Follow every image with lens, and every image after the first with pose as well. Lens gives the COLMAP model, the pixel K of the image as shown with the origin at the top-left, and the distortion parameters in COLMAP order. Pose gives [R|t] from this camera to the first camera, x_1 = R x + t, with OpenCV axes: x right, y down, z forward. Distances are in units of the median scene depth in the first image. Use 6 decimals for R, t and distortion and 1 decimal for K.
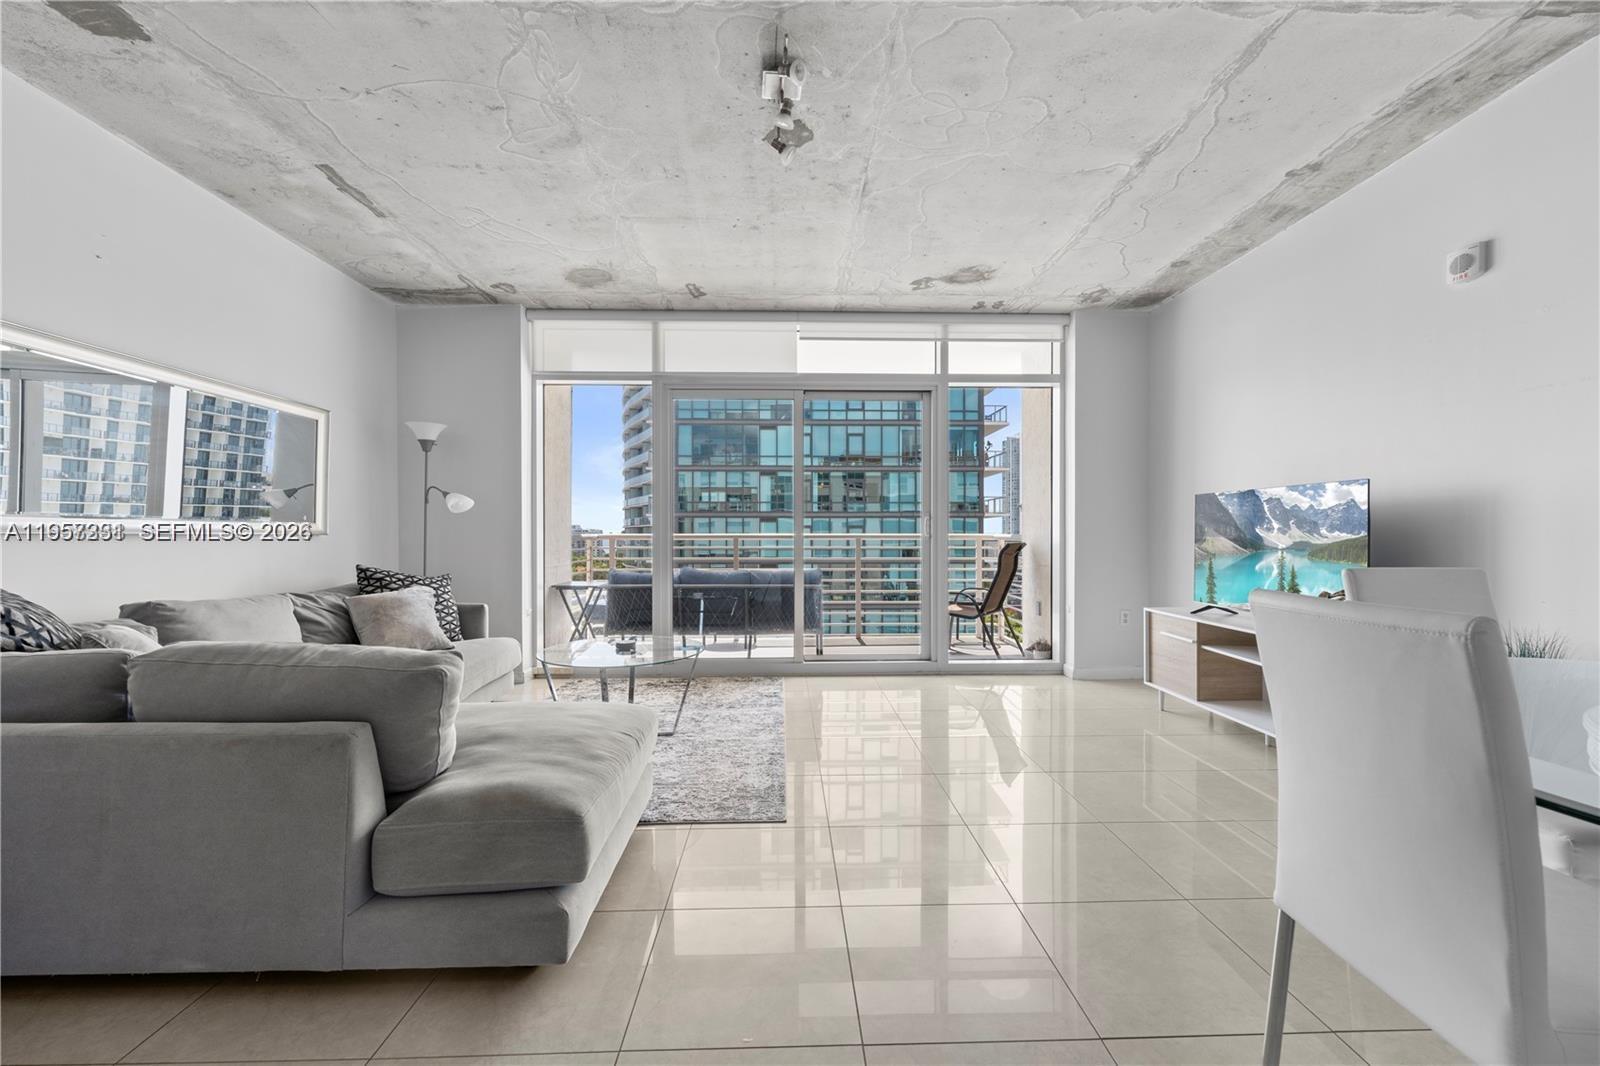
lens RADIAL K [[644.5, 0, 800.0], [0, 644.5, 533.0], [0, 0, 1]] dist [0.000707, -0.000096]
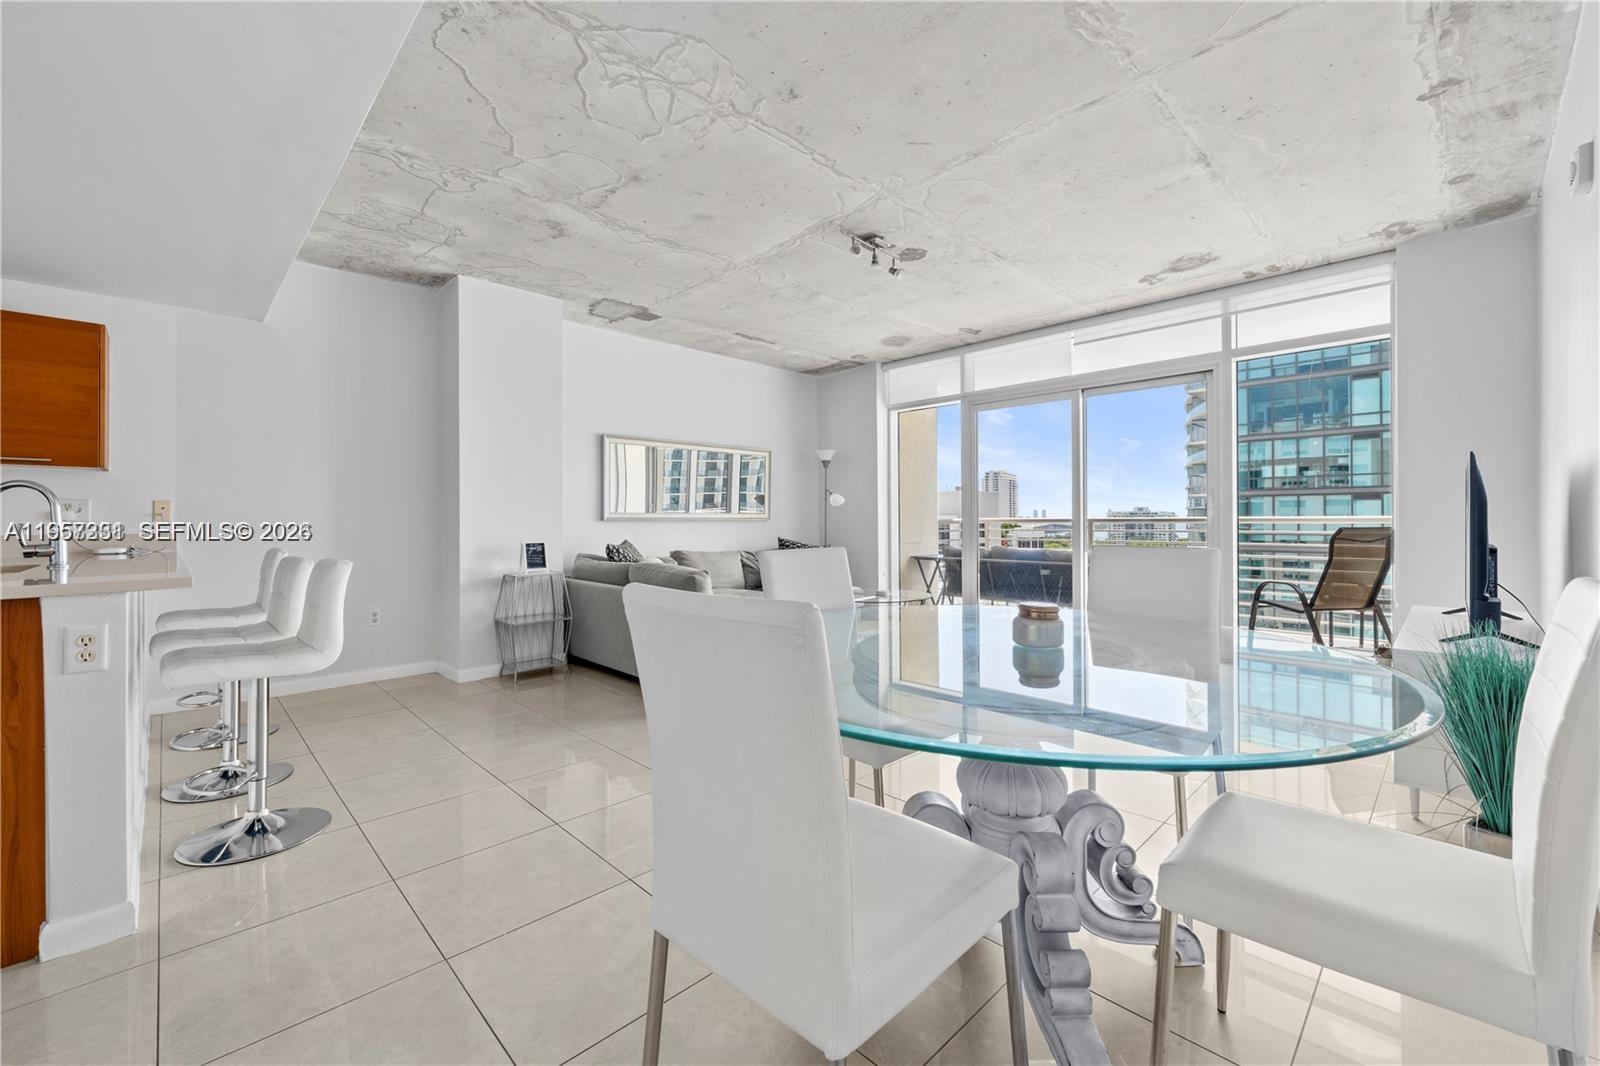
lens RADIAL K [[649.5, 0, 800.0], [0, 649.5, 533.0], [0, 0, 1]] dist [-0.001053, -0.000279]
pose [[0.675794, 0.012145, -0.736990, 0.513366], [0.007307, 0.999705, 0.023176, -0.002772], [0.737054, -0.021047, 0.675506, -0.125440]]
